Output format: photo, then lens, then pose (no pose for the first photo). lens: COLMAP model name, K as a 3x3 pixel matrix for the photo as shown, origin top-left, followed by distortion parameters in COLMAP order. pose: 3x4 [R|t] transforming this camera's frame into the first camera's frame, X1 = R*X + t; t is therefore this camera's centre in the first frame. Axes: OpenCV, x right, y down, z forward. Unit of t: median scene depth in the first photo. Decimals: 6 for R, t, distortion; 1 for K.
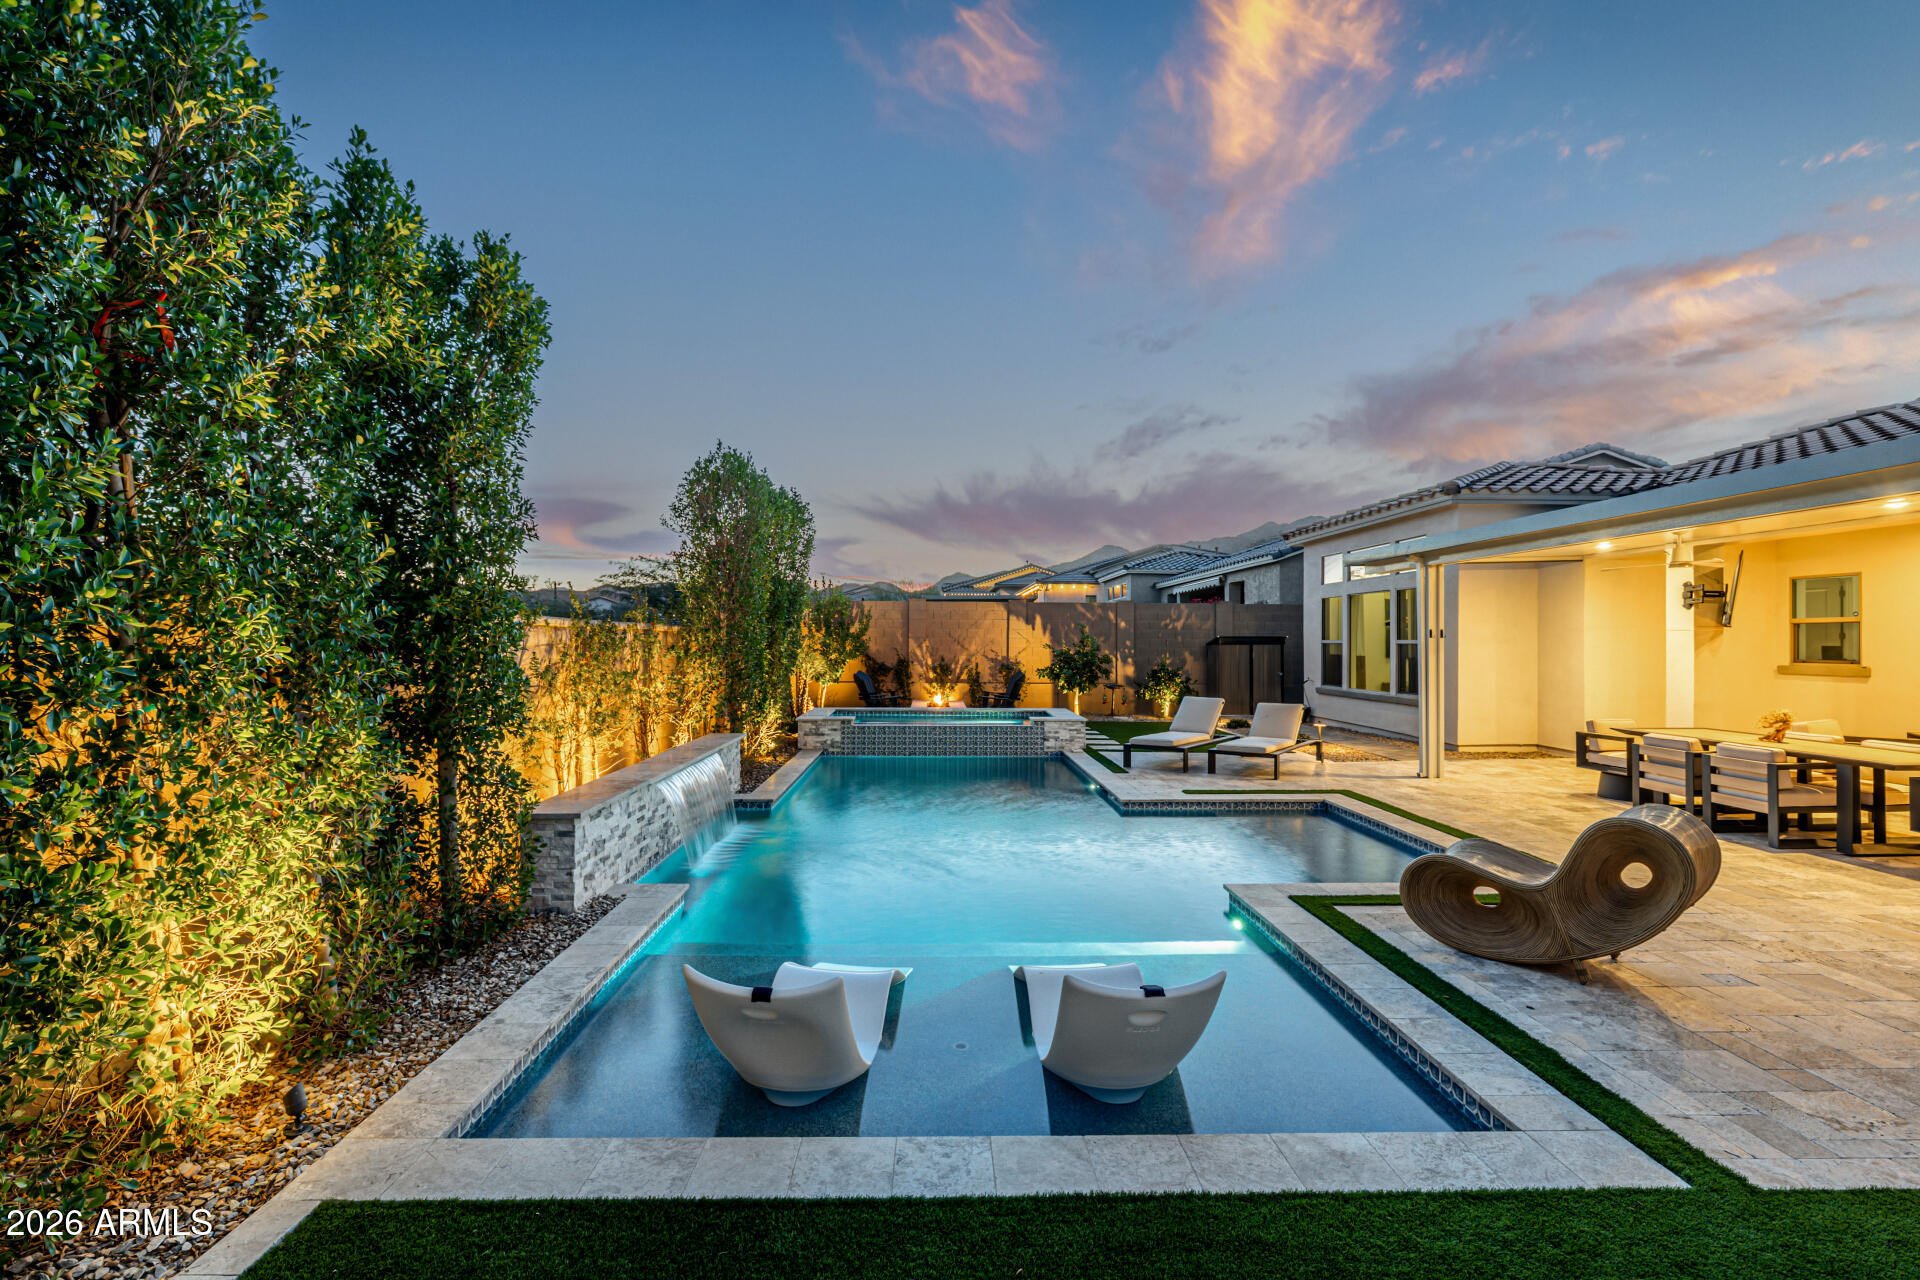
lens RADIAL K [[846.9, 0, 971.6], [0, 846.9, 646.6], [0, 0, 1]] dist [-0.010175, -0.000438]
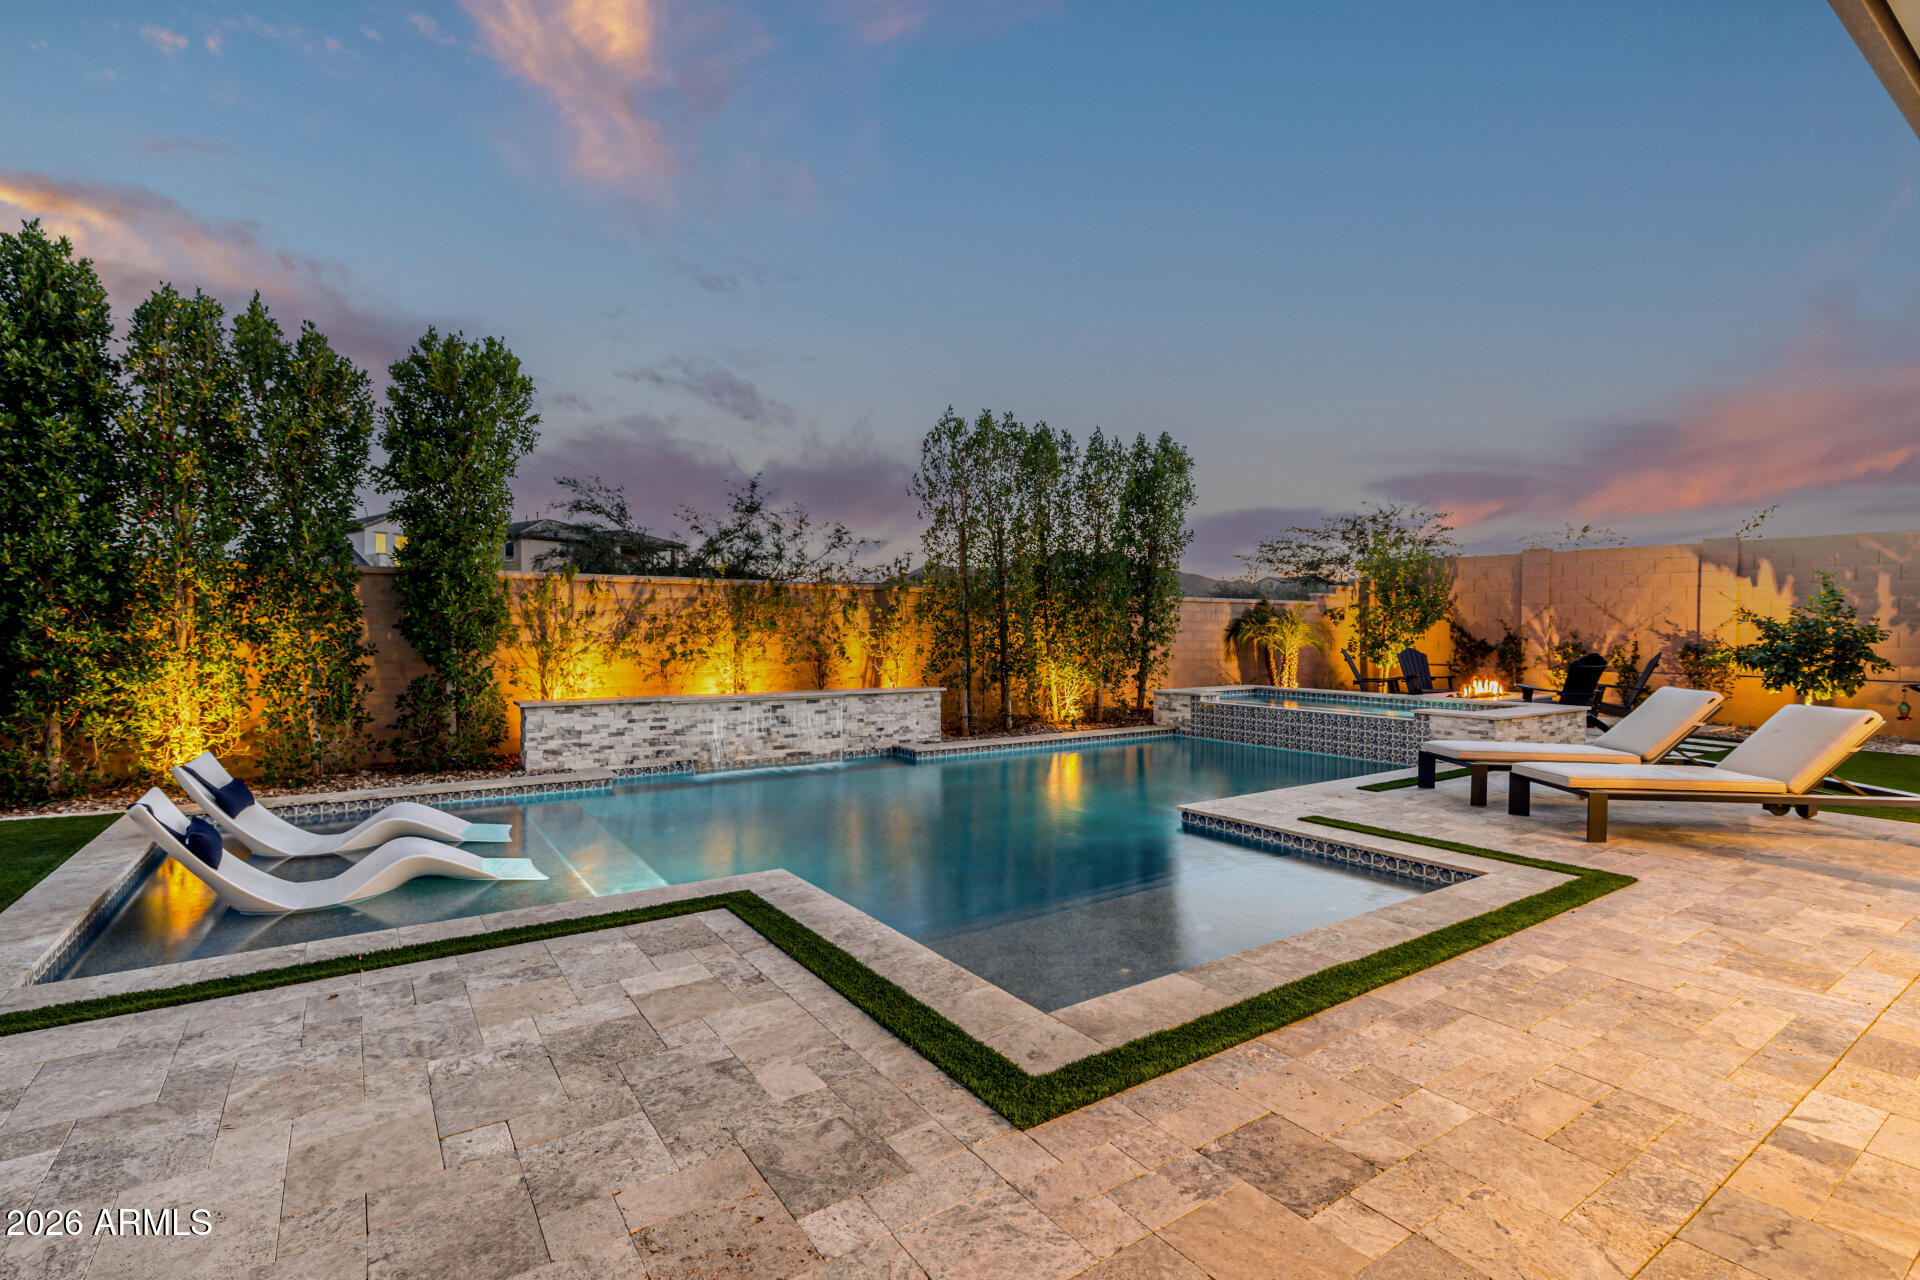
lens RADIAL K [[902.3, 0, 950.2], [0, 902.3, 637.1], [0, 0, 1]] dist [-0.004721, 0.001532]
pose [[0.524618, 0.006585, -0.851313, 0.475036], [-0.006419, 0.999972, 0.003780, 0.025513], [0.851314, 0.003482, 0.524645, 0.302129]]
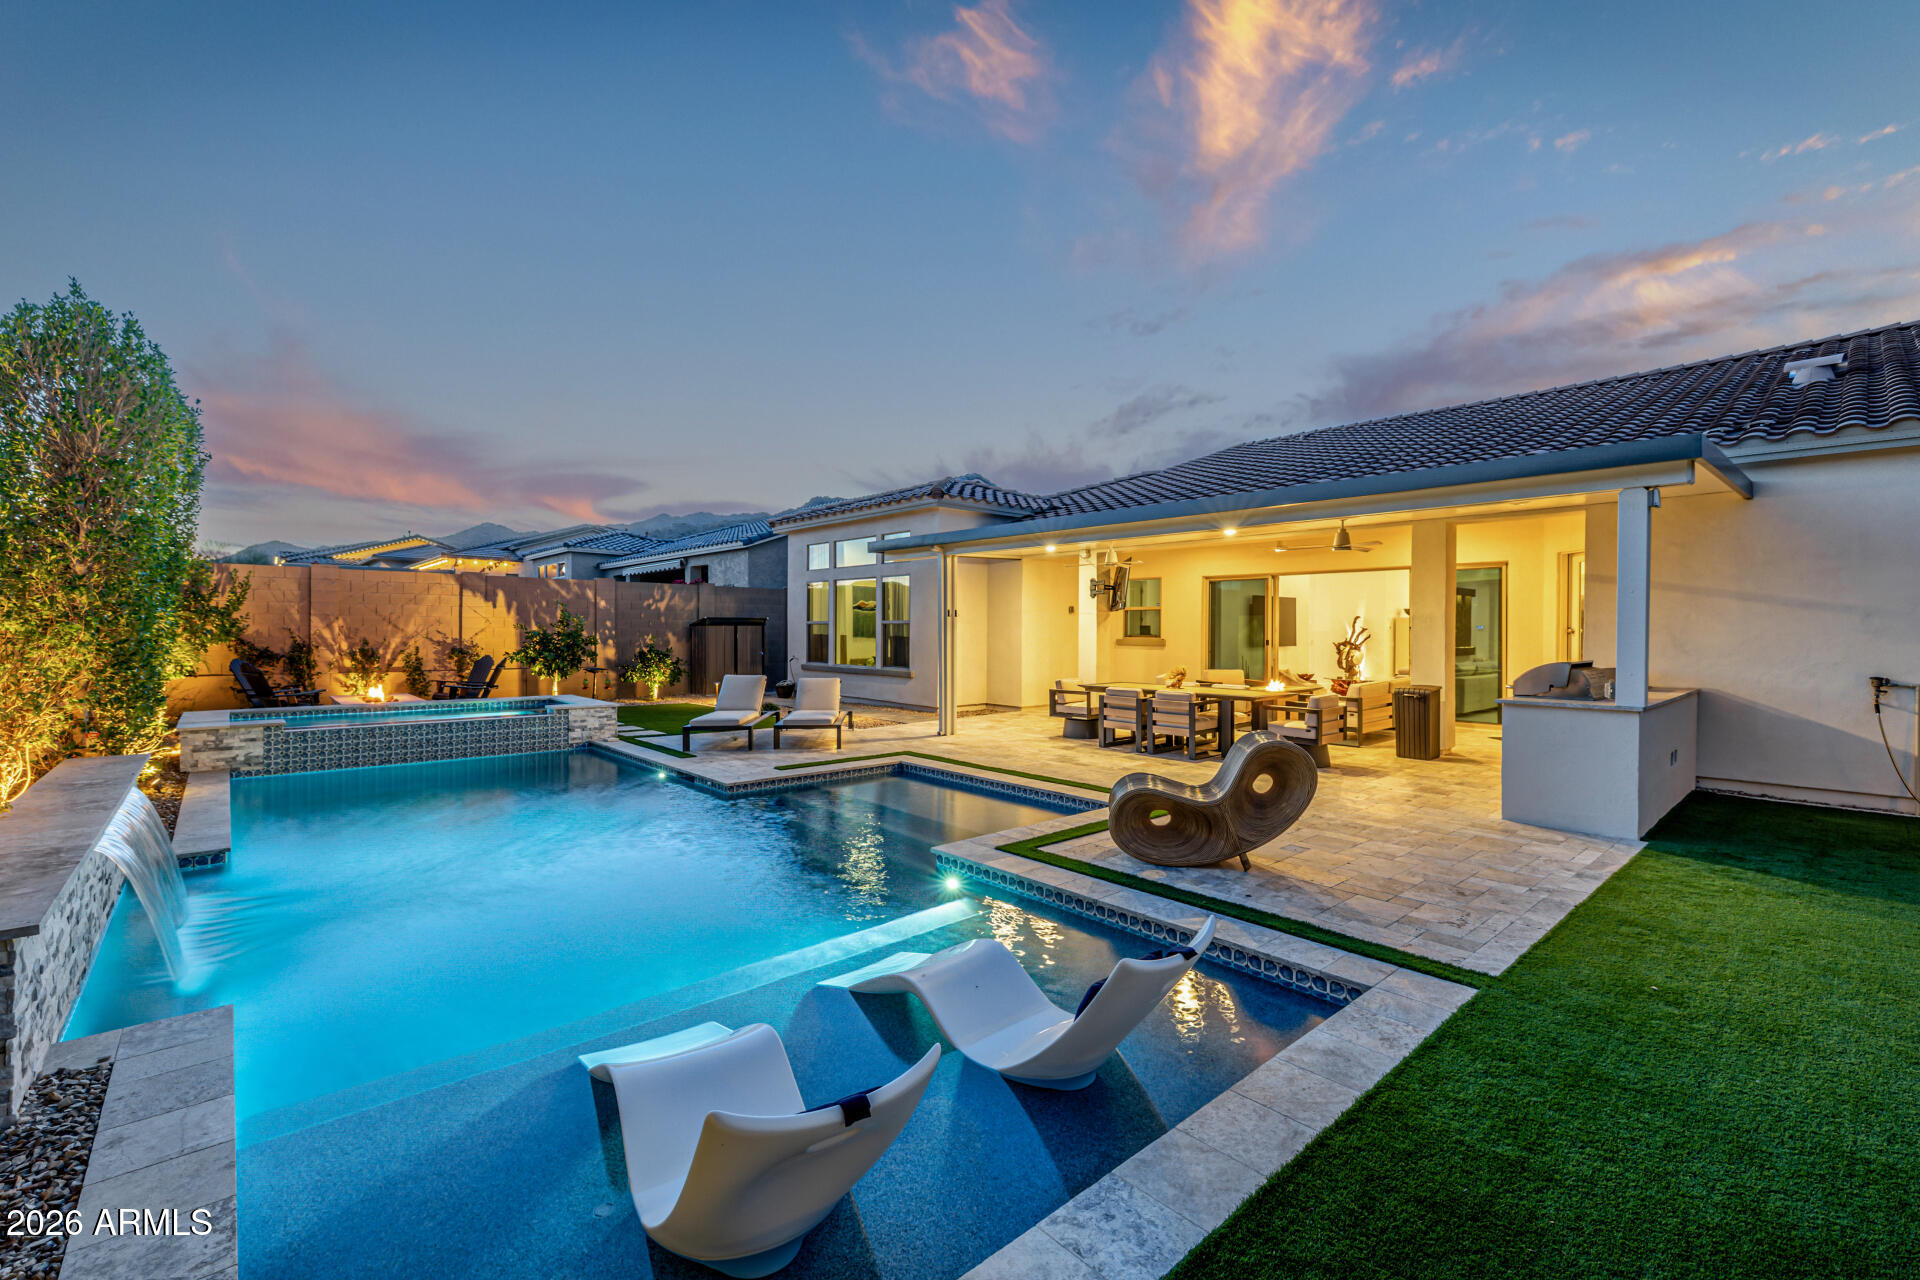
lens RADIAL K [[798.3, 0, 962.7], [0, 798.3, 631.7], [0, 0, 1]] dist [-0.003917, -0.000420]
pose [[0.765244, -0.001290, 0.643739, -0.130087], [0.001520, 0.999999, 0.000196, 0.008297], [-0.643739, 0.000829, 0.765245, 0.103911]]
